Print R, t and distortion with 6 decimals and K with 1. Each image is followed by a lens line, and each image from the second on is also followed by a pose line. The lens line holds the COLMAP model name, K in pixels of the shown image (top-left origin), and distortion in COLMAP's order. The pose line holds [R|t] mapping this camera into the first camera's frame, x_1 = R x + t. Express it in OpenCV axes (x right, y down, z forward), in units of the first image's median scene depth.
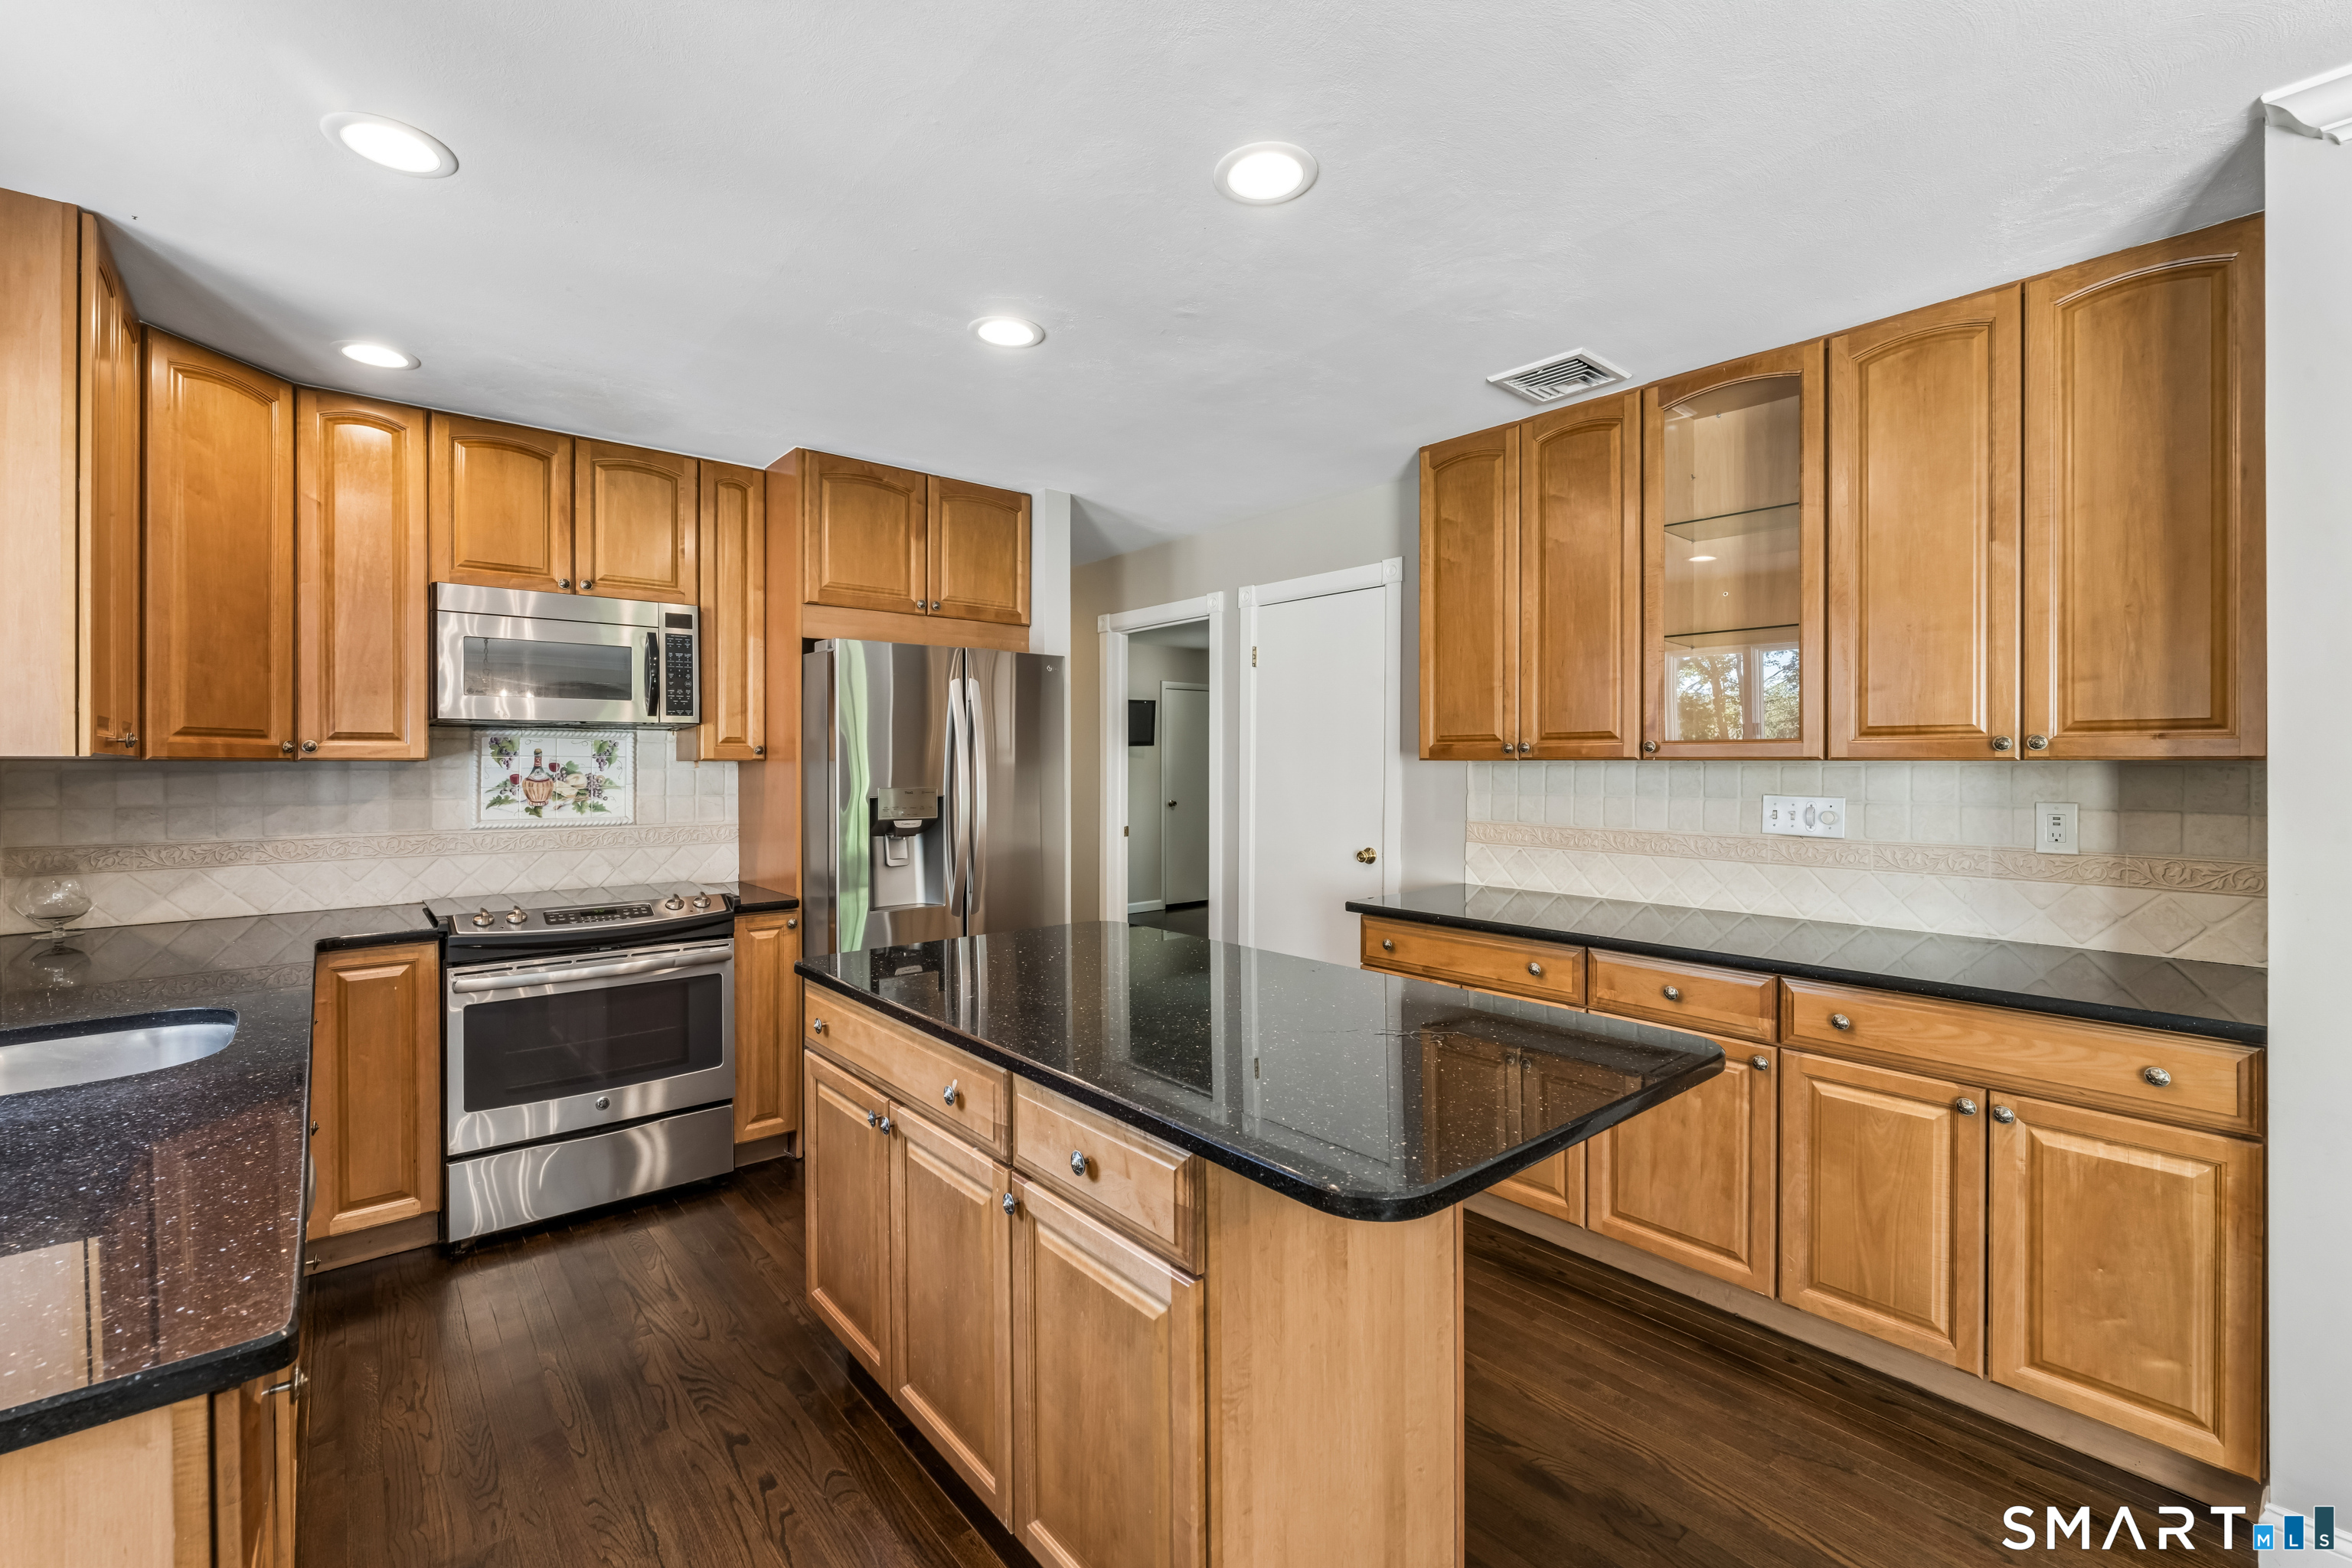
lens RADIAL K [[1042.2, 0, 1163.1], [0, 1042.2, 772.8], [0, 0, 1]] dist [-0.007640, -0.000399]
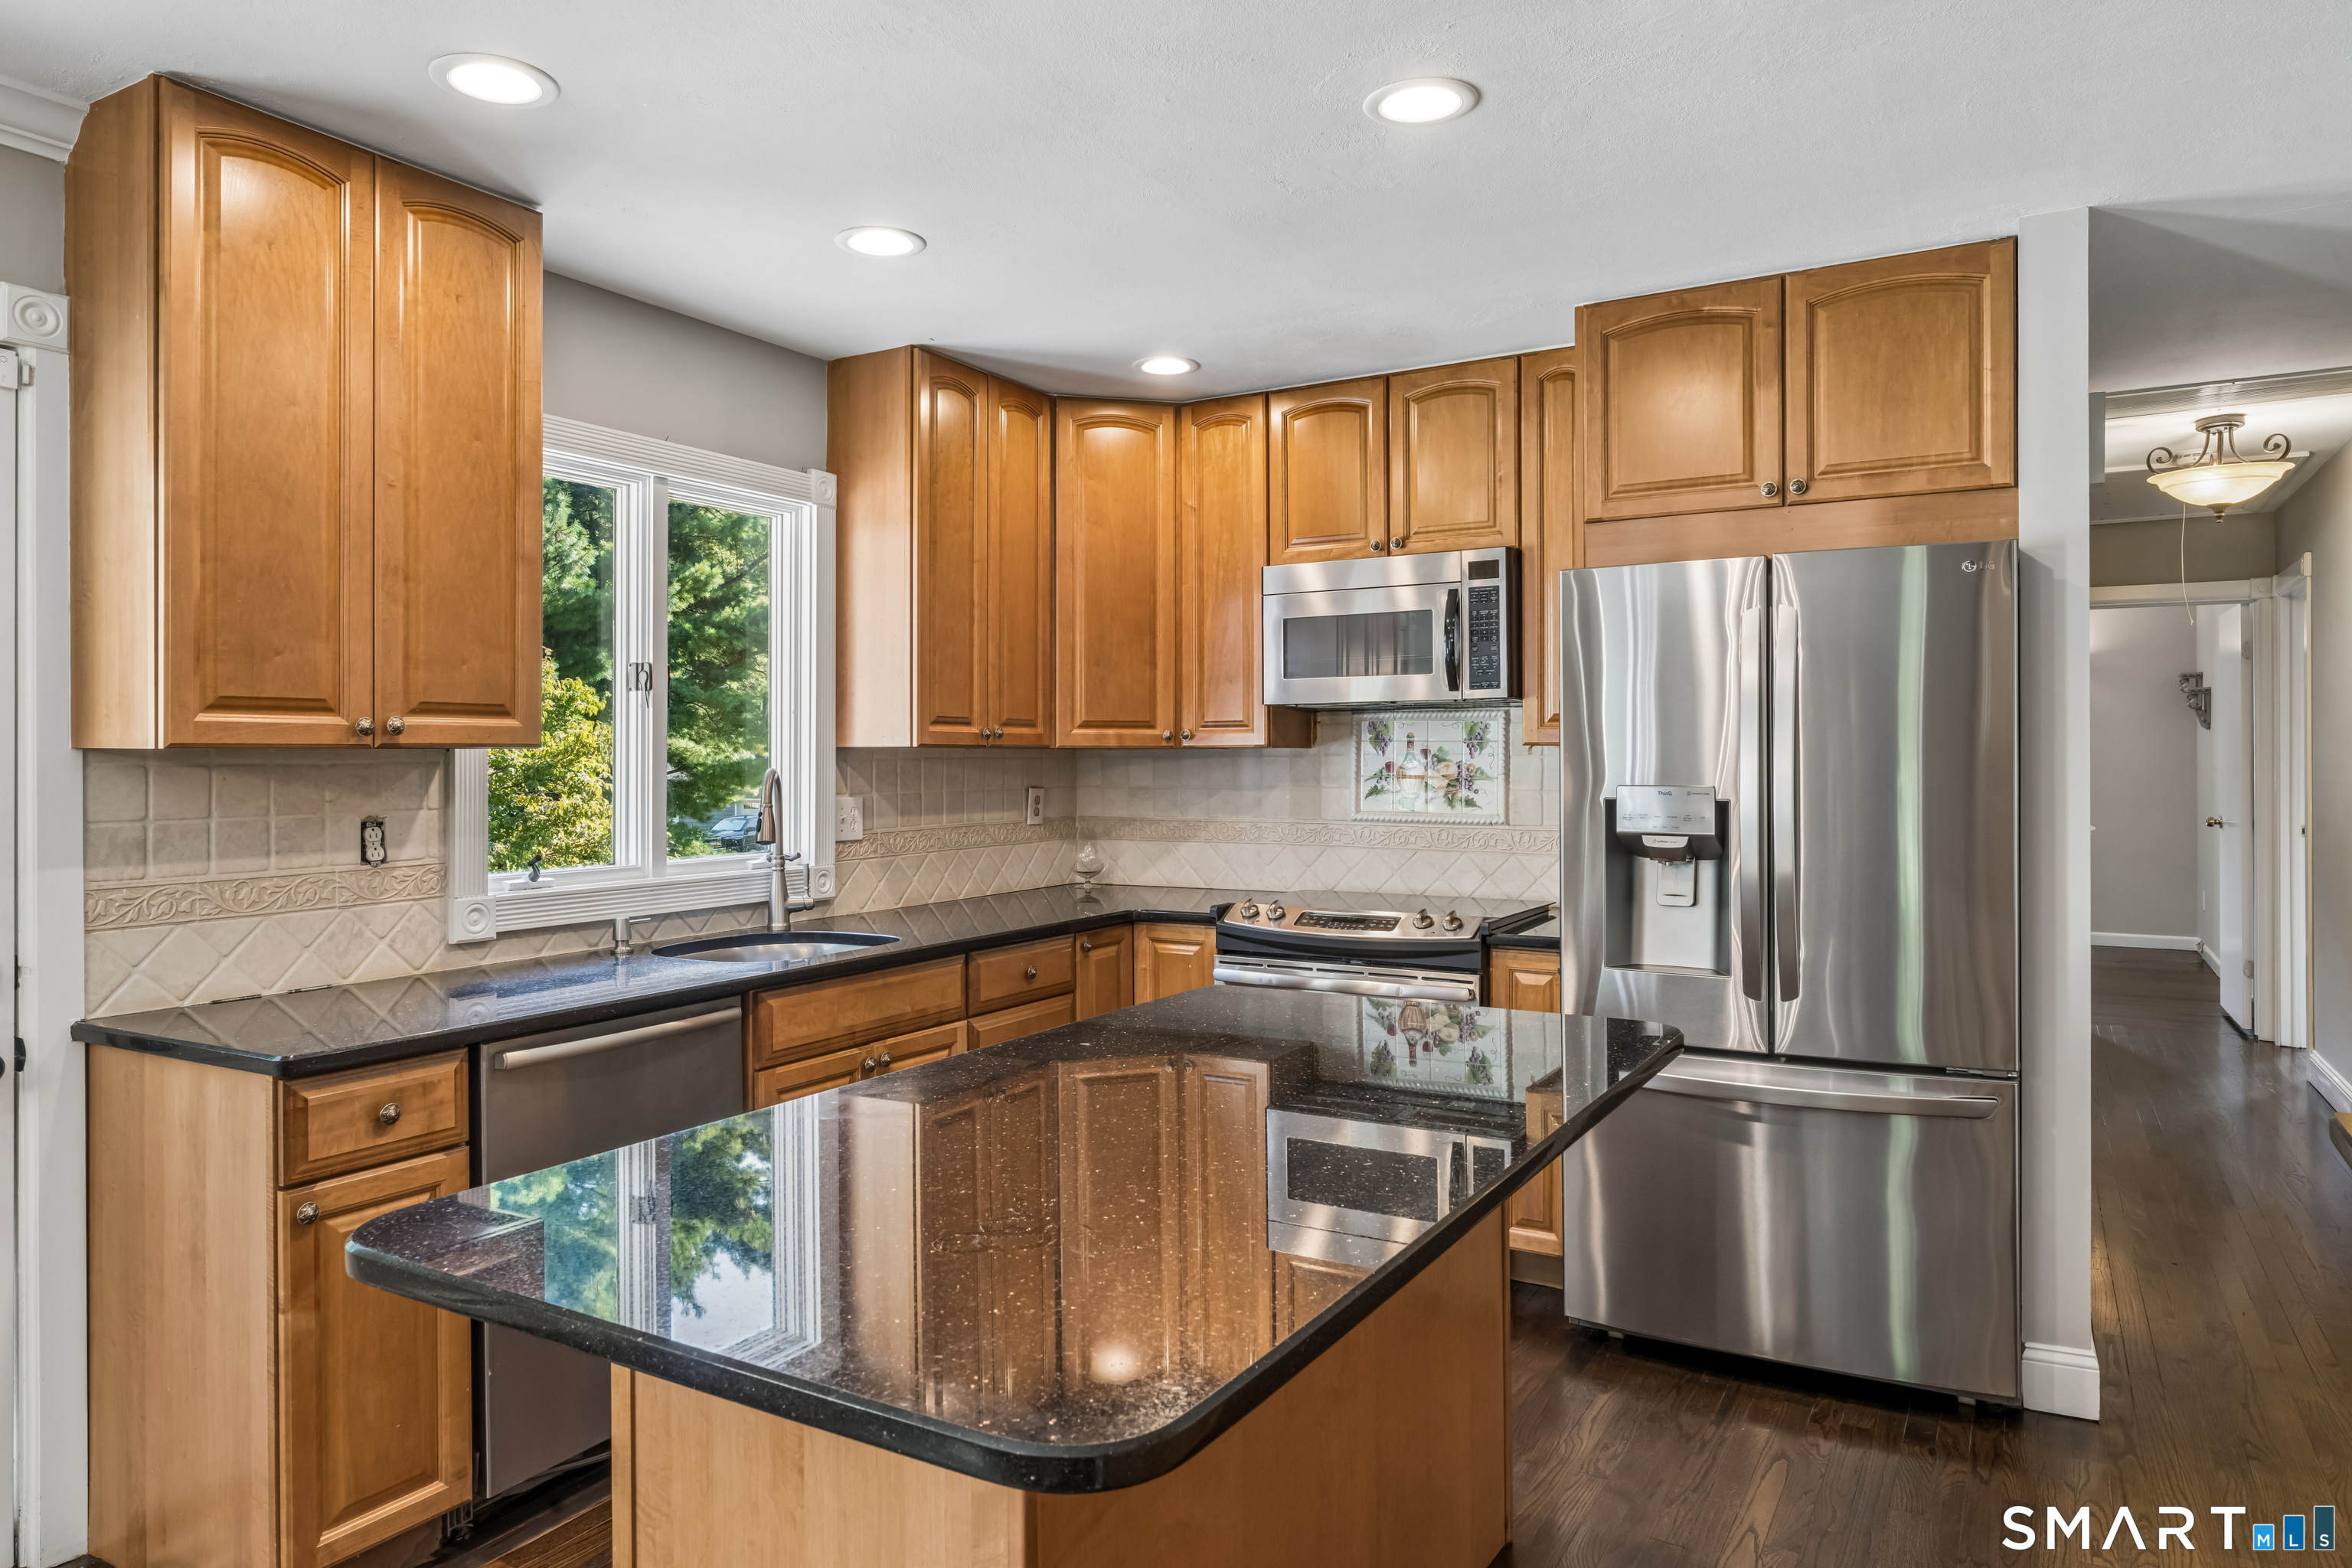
lens RADIAL K [[1484.8, 0, 1167.4], [0, 1484.8, 770.2], [0, 0, 1]] dist [-0.001989, 0.001358]
pose [[0.296806, 0.010031, -0.954885, 0.580336], [-0.004369, 0.999949, 0.009146, -0.002412], [0.954928, 0.001457, 0.296835, 0.458900]]
